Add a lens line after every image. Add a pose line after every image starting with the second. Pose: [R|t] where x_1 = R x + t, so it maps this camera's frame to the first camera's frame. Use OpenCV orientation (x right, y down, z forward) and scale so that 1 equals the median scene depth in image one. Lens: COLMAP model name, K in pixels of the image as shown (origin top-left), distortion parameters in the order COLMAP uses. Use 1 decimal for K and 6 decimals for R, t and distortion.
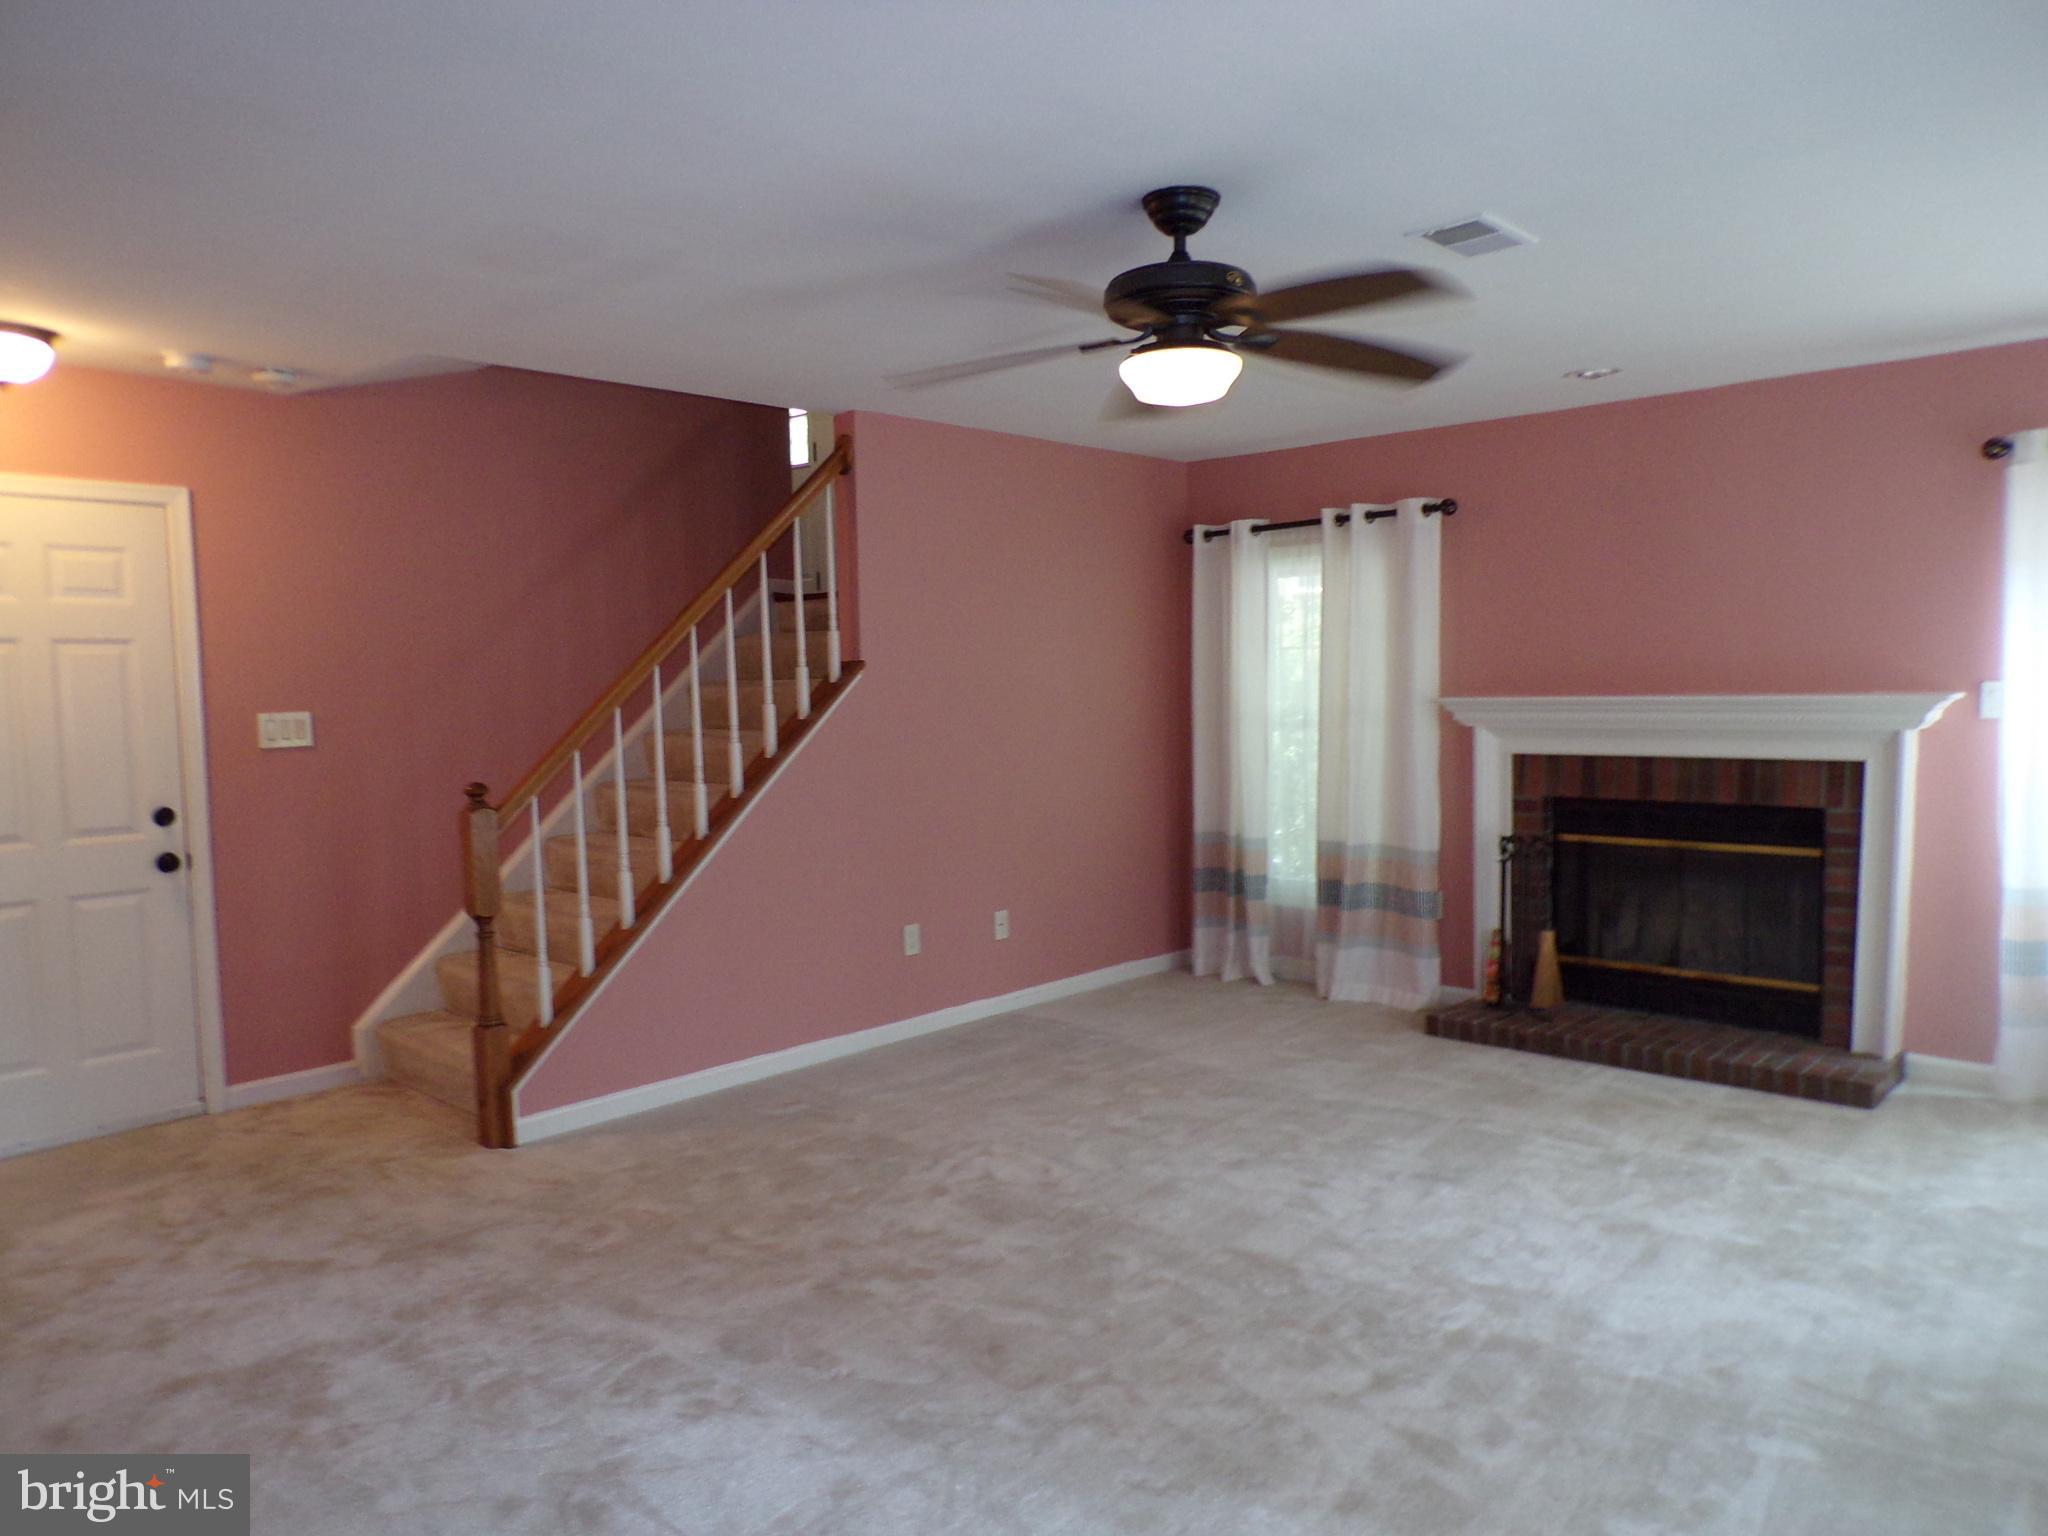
lens RADIAL K [[1378.4, 0, 1020.3], [0, 1378.4, 776.6], [0, 0, 1]] dist [-0.002475, 0.002096]
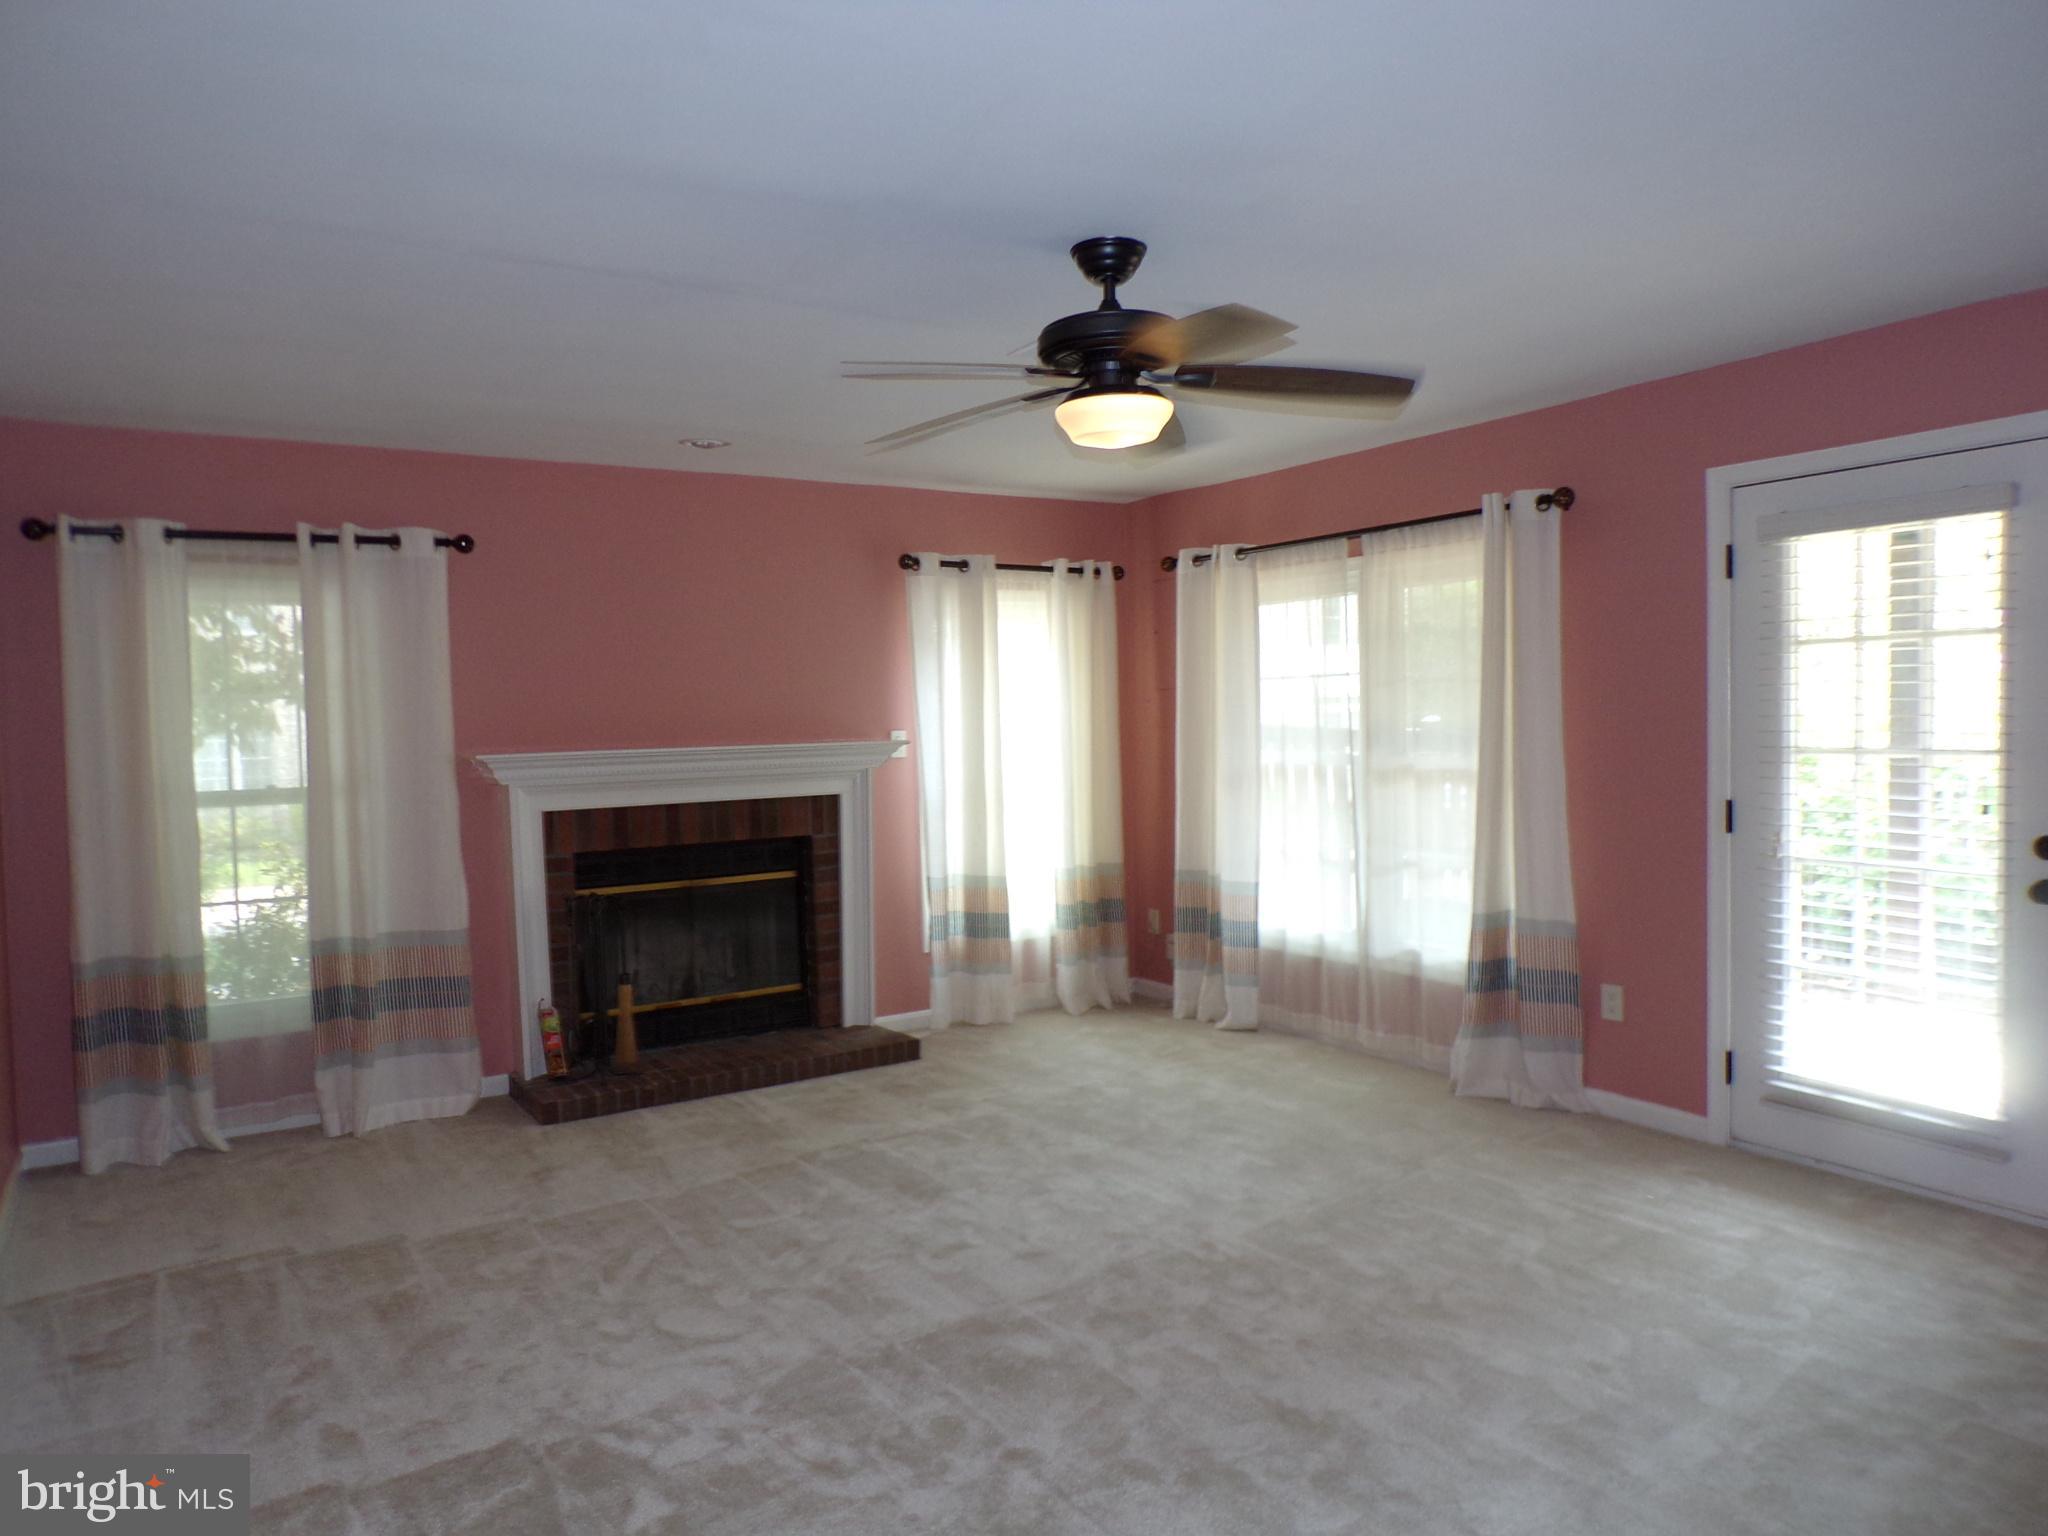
lens RADIAL K [[1398.1, 0, 1024.0], [0, 1398.1, 768.0], [0, 0, 1]] dist [0.004163, 0.001261]
pose [[0.252917, -0.028457, 0.967069, -0.517636], [0.085069, 0.996350, 0.007071, -0.026741], [-0.963741, 0.080479, 0.254415, 0.455635]]
